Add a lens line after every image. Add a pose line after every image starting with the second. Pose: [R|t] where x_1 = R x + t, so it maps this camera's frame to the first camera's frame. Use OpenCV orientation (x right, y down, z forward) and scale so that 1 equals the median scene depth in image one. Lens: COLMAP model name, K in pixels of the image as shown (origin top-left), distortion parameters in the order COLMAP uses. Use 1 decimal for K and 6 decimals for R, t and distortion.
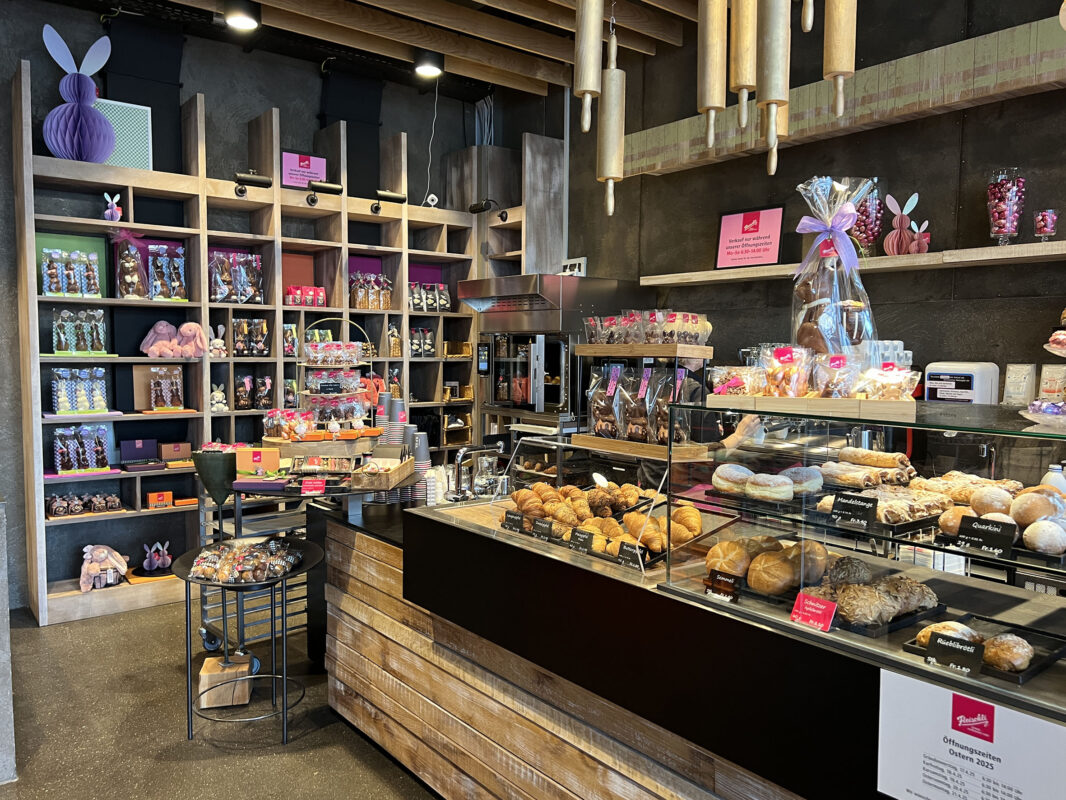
lens RADIAL K [[826.6, 0, 536.1], [0, 826.6, 404.7], [0, 0, 1]] dist [0.057807, -0.075392]
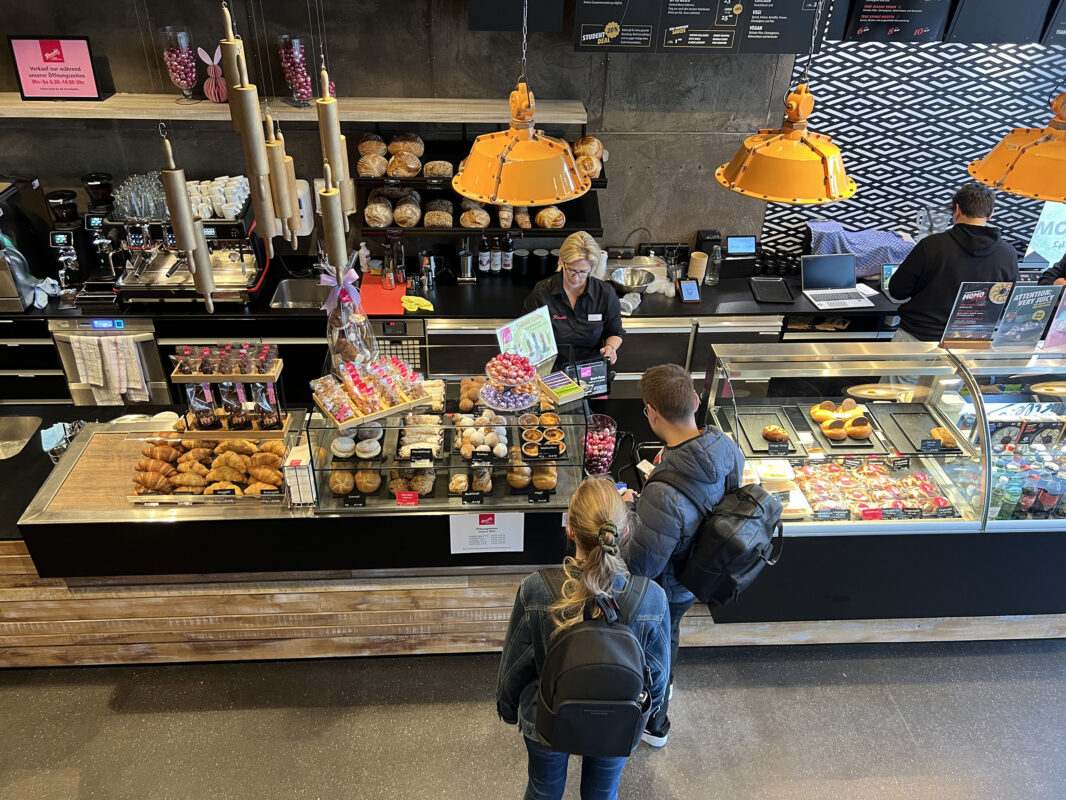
lens RADIAL K [[824.0, 0, 530.2], [0, 824.0, 395.4], [0, 0, 1]] dist [0.063365, -0.077971]
pose [[0.573940, -0.448890, 0.684901, -0.265715], [0.038921, 0.850378, 0.524730, -0.349495], [-0.817972, -0.274507, 0.505538, -0.081522]]
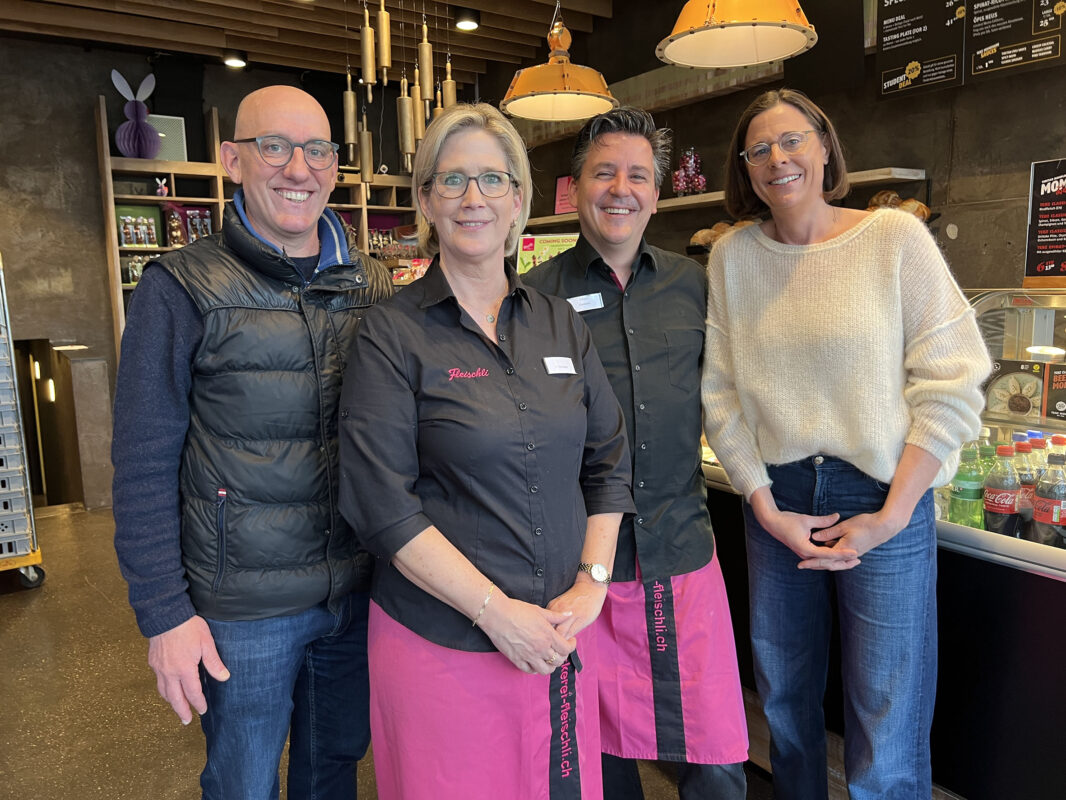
lens RADIAL K [[810.9, 0, 526.8], [0, 810.9, 397.0], [0, 0, 1]] dist [0.047084, -0.062741]
pose [[0.996072, -0.015017, -0.087265, 0.282656], [0.020874, 0.997562, 0.066597, 0.061673], [0.086052, -0.068157, 0.993957, -0.455997]]
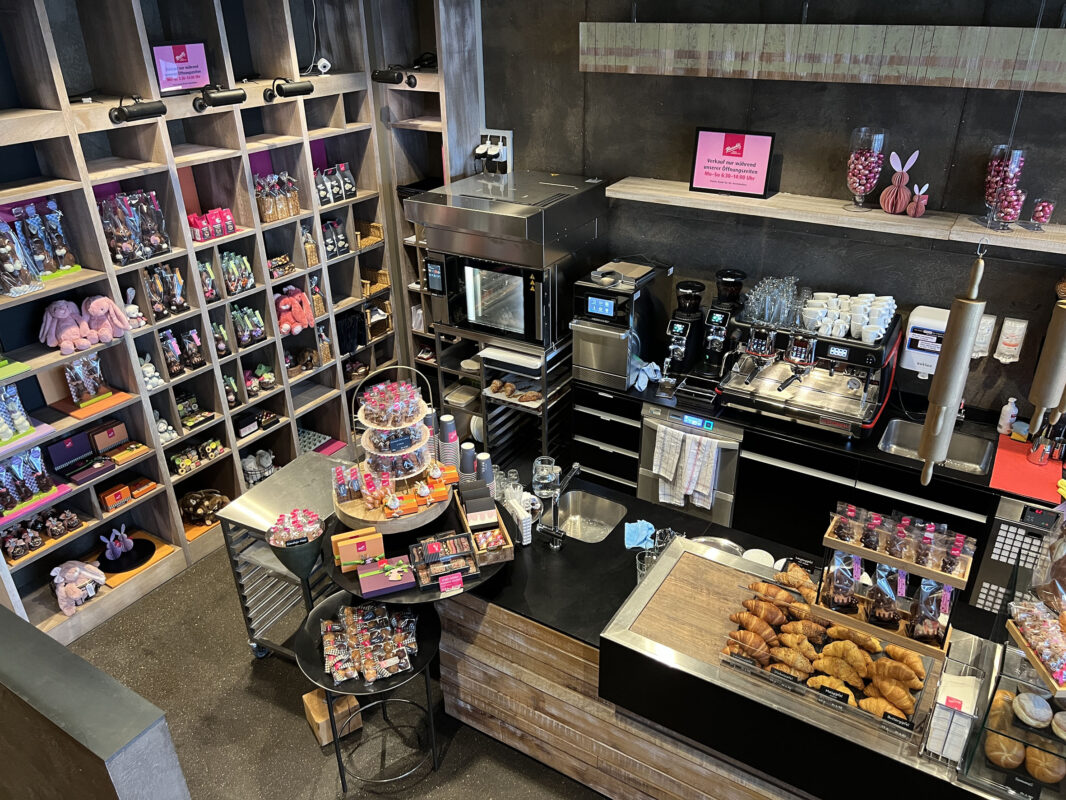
lens RADIAL K [[810.4, 0, 537.1], [0, 810.4, 408.0], [0, 0, 1]] dist [0.052688, -0.064826]
pose [[0.939161, -0.177984, 0.293766, -0.276786], [0.044631, 0.911255, 0.409417, -0.320848], [-0.340565, -0.371397, 0.863759, 0.131103]]
